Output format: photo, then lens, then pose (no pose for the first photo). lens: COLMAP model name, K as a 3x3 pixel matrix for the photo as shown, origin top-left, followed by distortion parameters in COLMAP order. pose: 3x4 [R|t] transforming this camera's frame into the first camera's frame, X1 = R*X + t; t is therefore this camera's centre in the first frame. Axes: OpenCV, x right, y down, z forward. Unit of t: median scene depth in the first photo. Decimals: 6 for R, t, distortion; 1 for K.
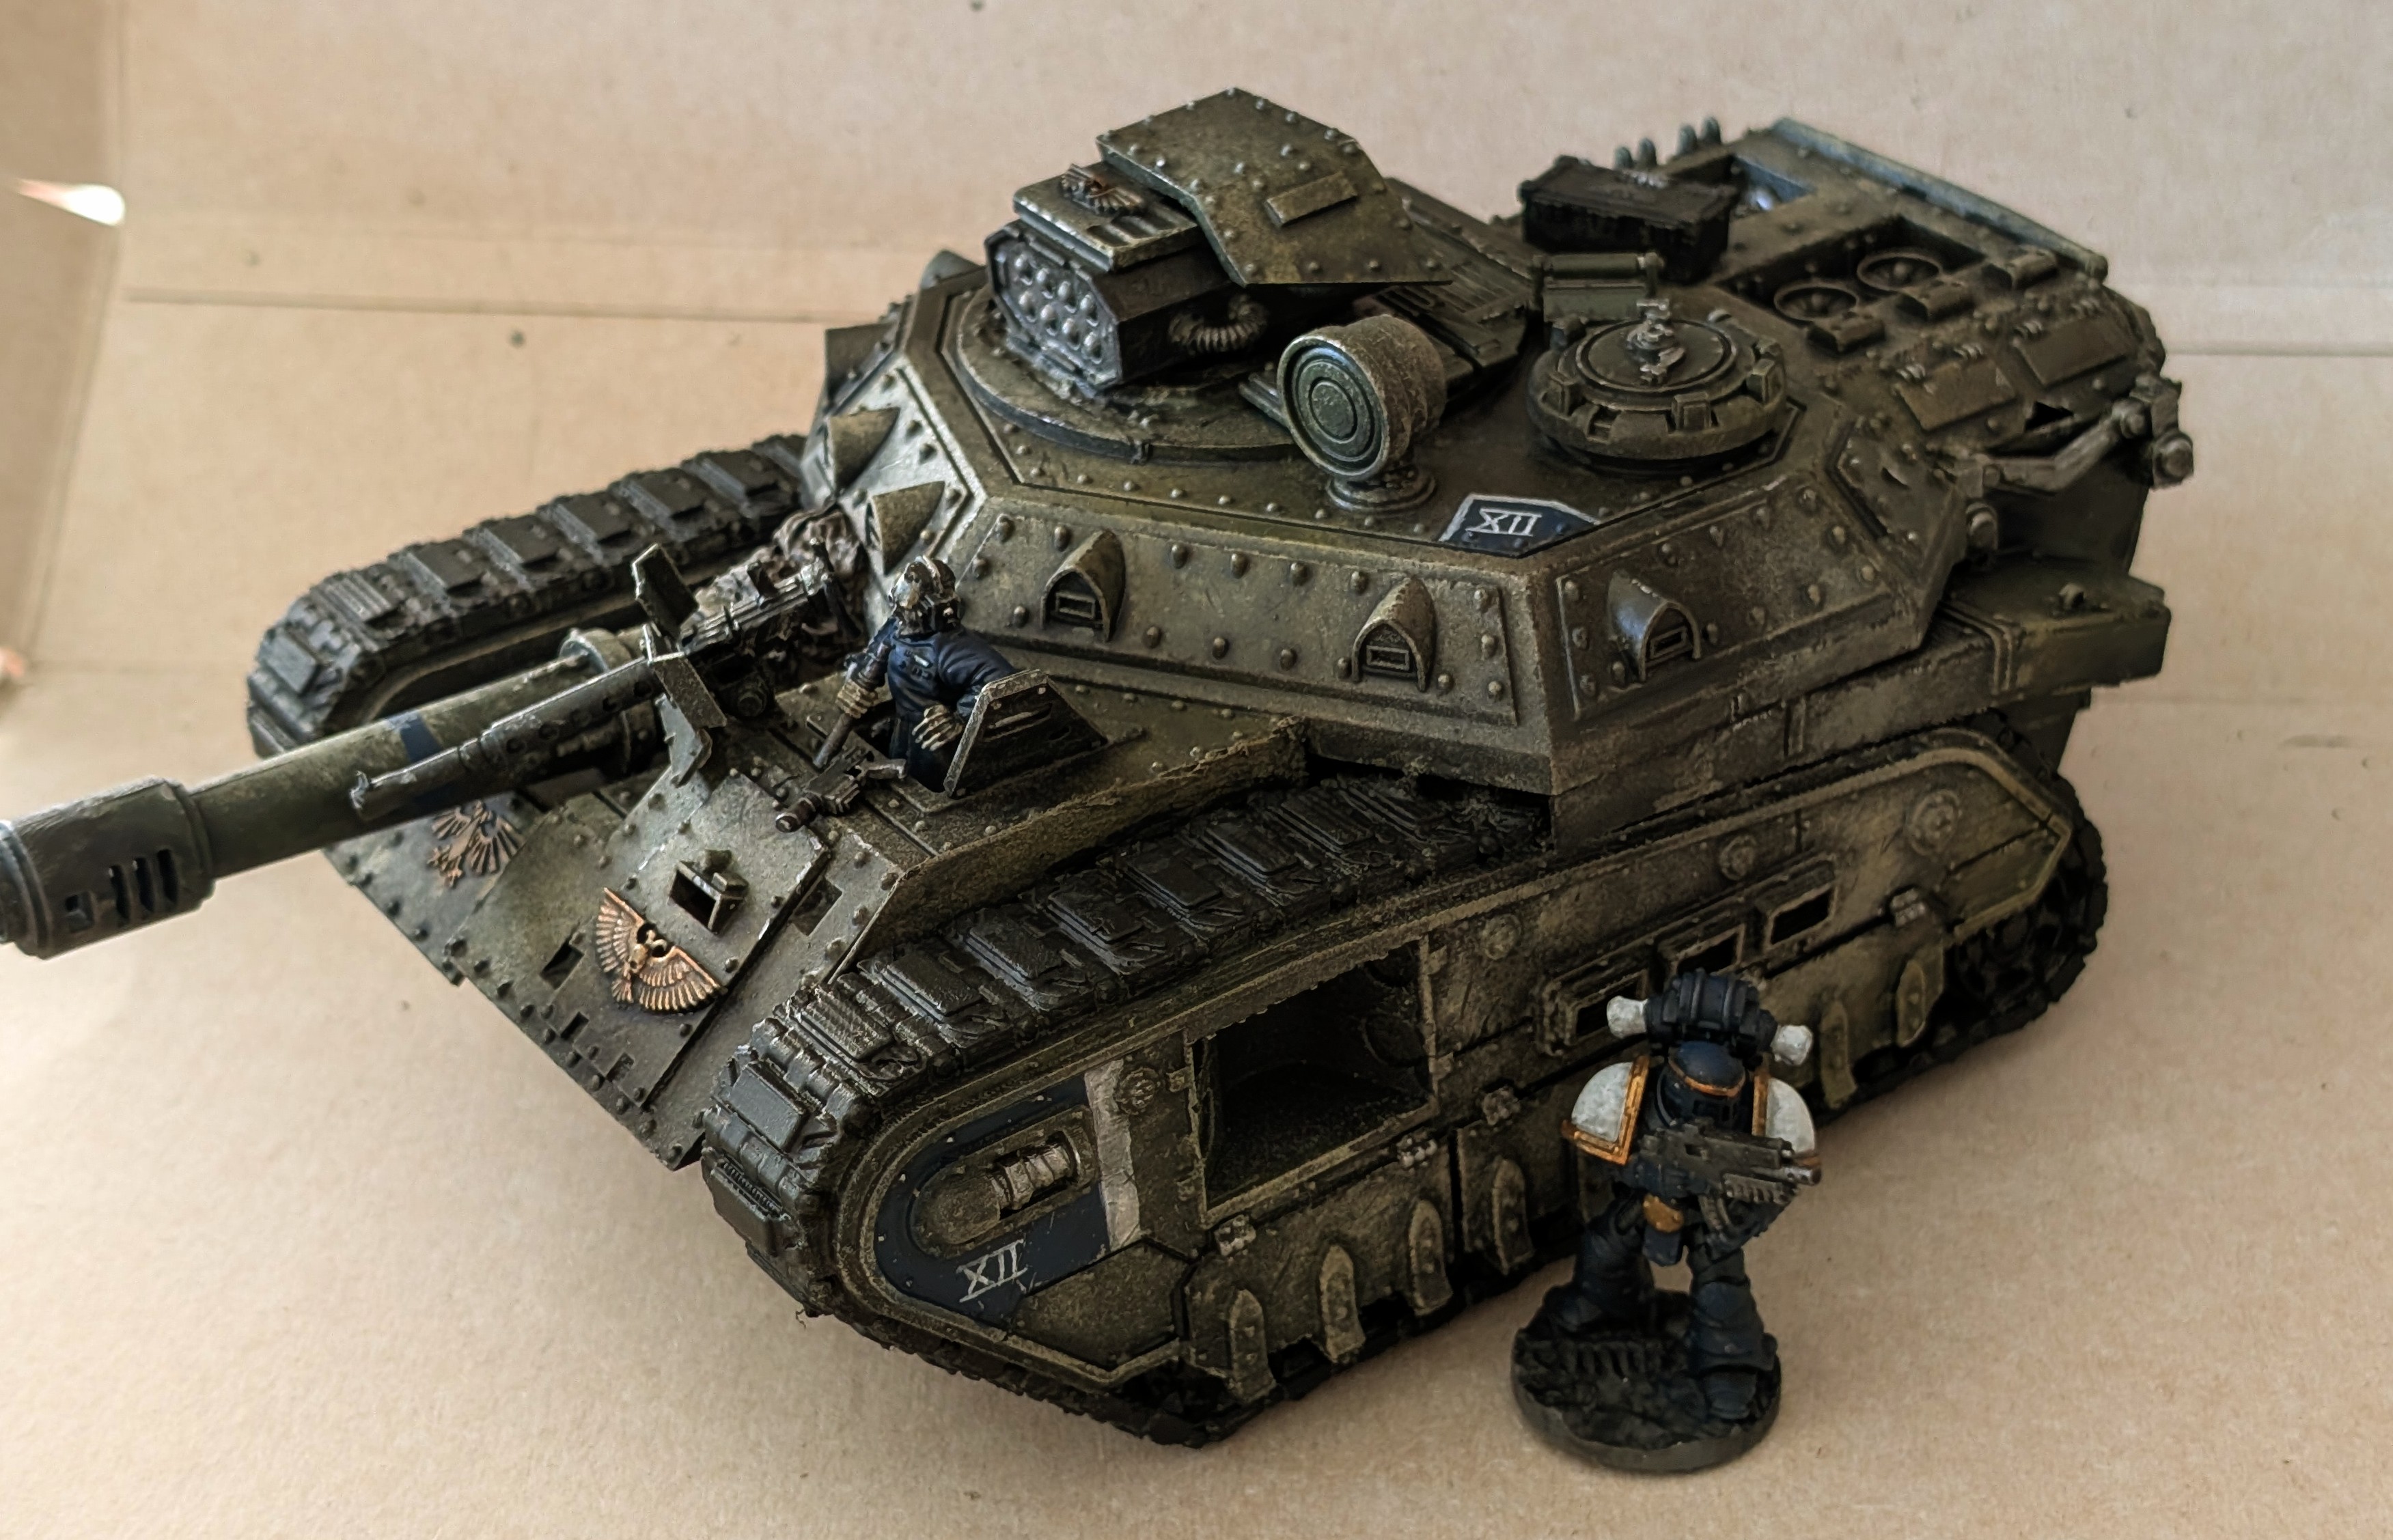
lens RADIAL K [[4449.8, 0, 1200.3], [0, 4449.8, 716.3], [0, 0, 1]] dist [0.266020, 0.110239]
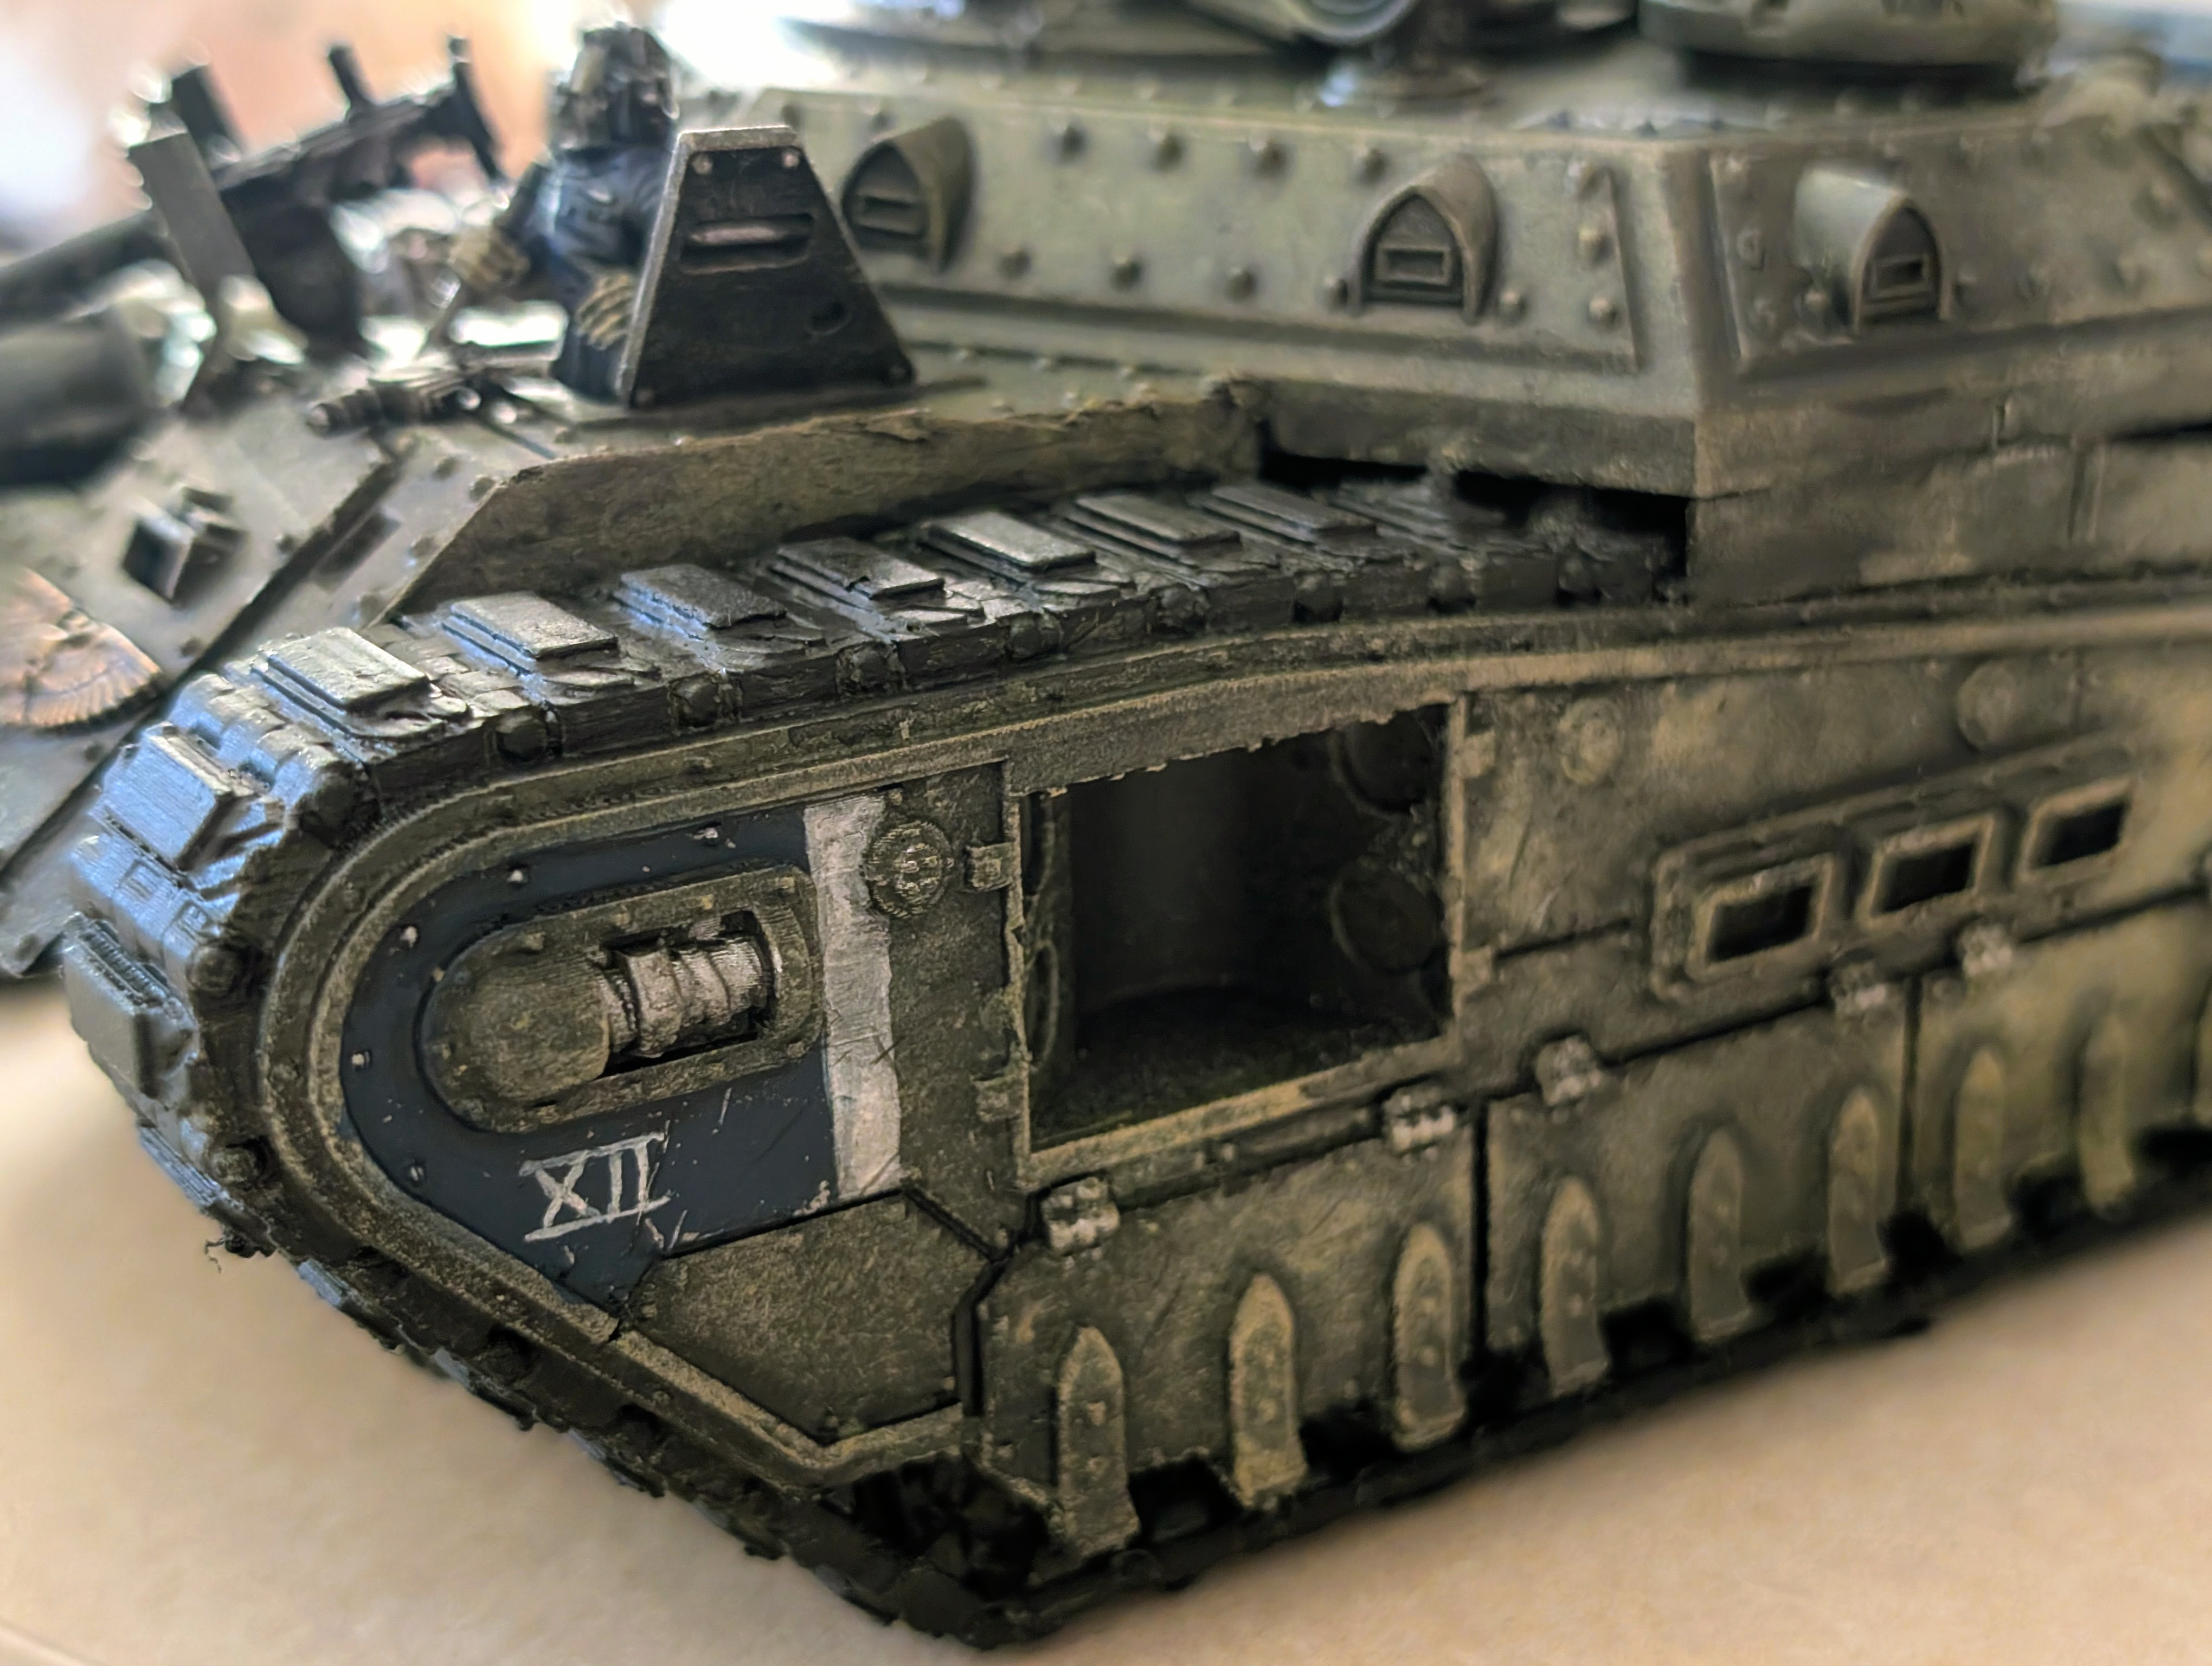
lens RADIAL K [[3572.7, 0, 1106.0], [0, 3572.7, 833.0], [0, 0, 1]] dist [0.343057, -2.819934]
pose [[0.997807, 0.063301, -0.019327, 0.015714], [-0.065816, 0.979821, -0.188733, 0.146712], [0.006990, 0.189591, 0.981838, 0.546805]]
